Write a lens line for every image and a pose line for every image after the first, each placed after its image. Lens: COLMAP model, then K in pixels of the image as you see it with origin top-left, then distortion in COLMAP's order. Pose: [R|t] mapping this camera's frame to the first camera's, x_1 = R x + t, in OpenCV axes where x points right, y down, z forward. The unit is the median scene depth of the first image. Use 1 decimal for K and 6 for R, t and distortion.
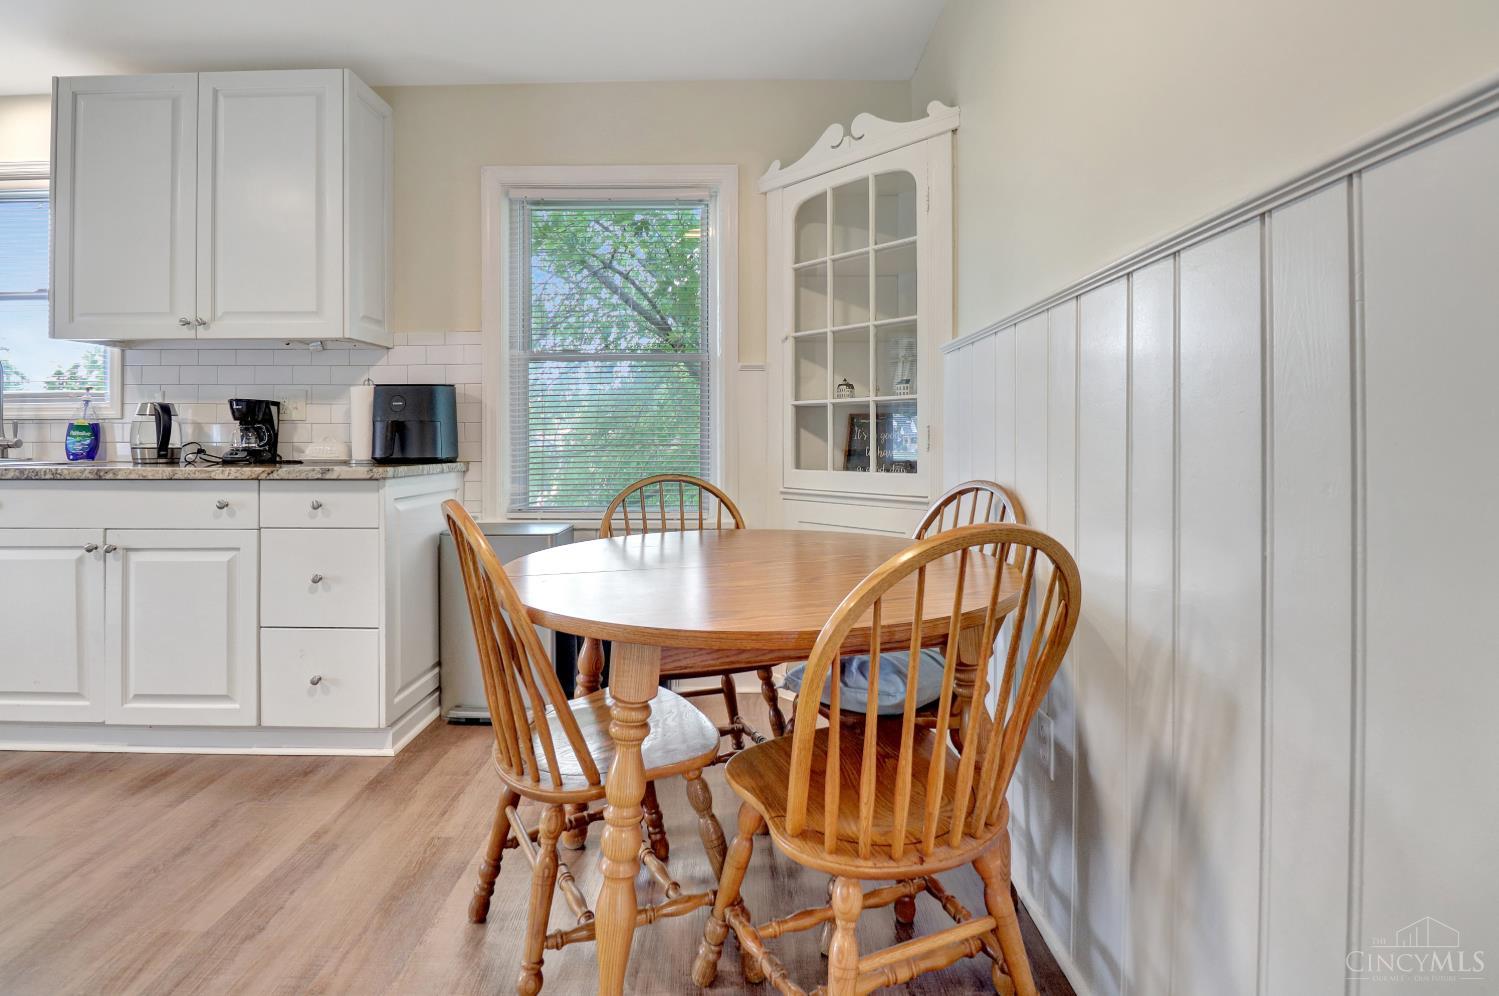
lens RADIAL K [[694.8, 0, 746.7], [0, 694.8, 442.1], [0, 0, 1]] dist [-0.000210, -0.014840]
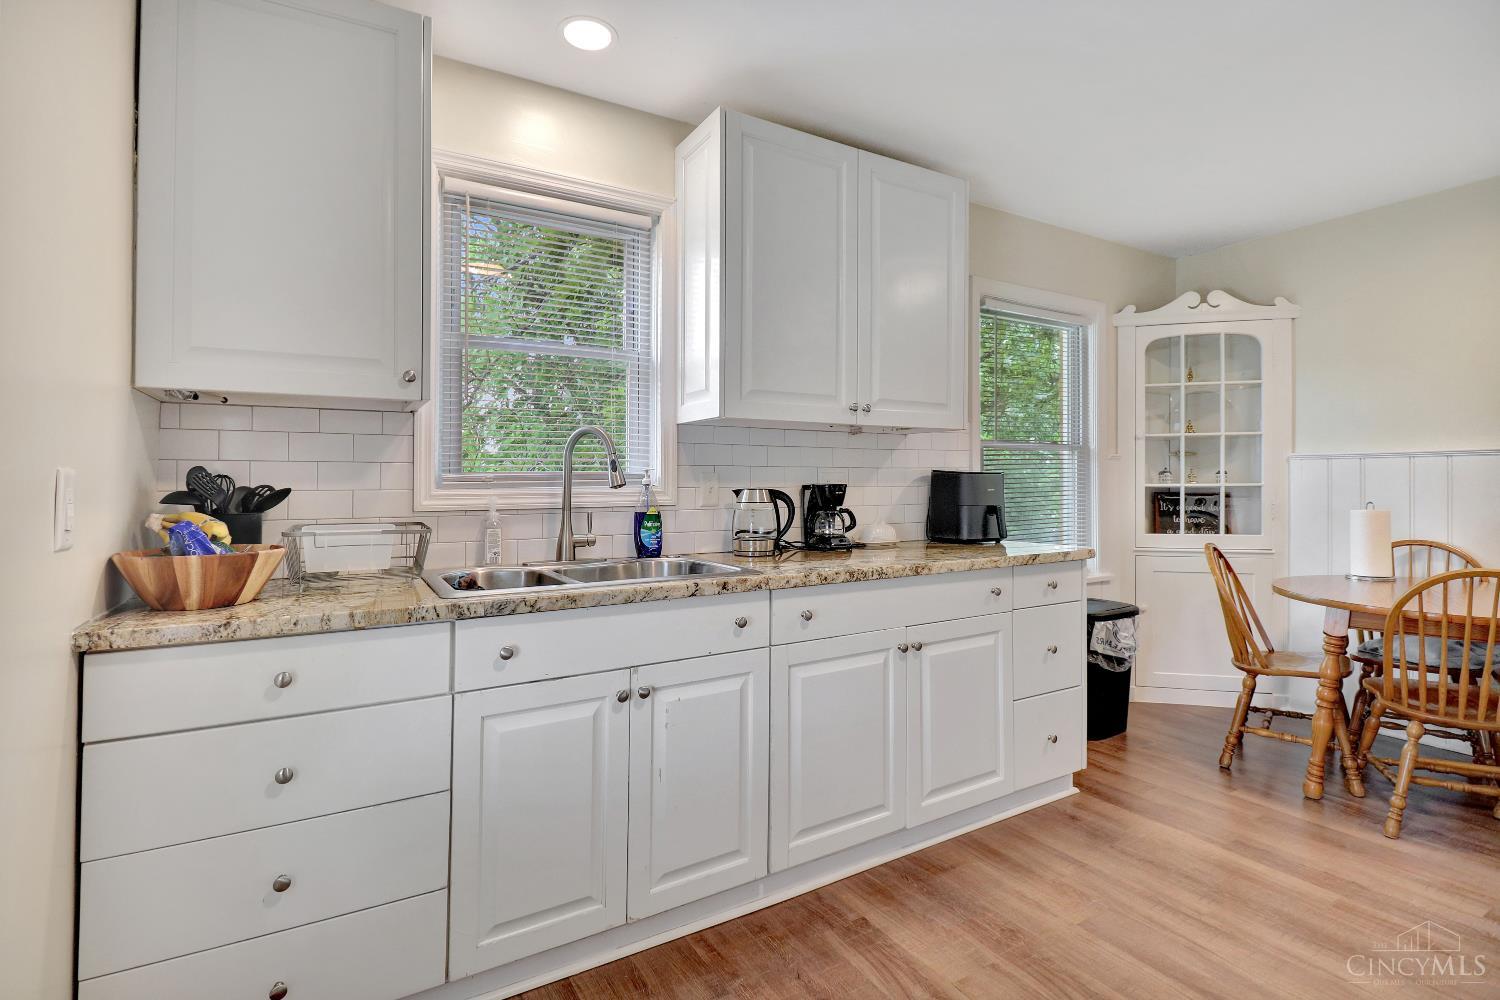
lens RADIAL K [[729.4, 0, 730.1], [0, 729.4, 484.9], [0, 0, 1]] dist [-0.002504, -0.000916]
pose [[0.857062, -0.002996, 0.515204, -1.398820], [0.003608, 0.999993, -0.000188, -0.062647], [-0.515200, 0.002020, 0.857067, 0.201730]]
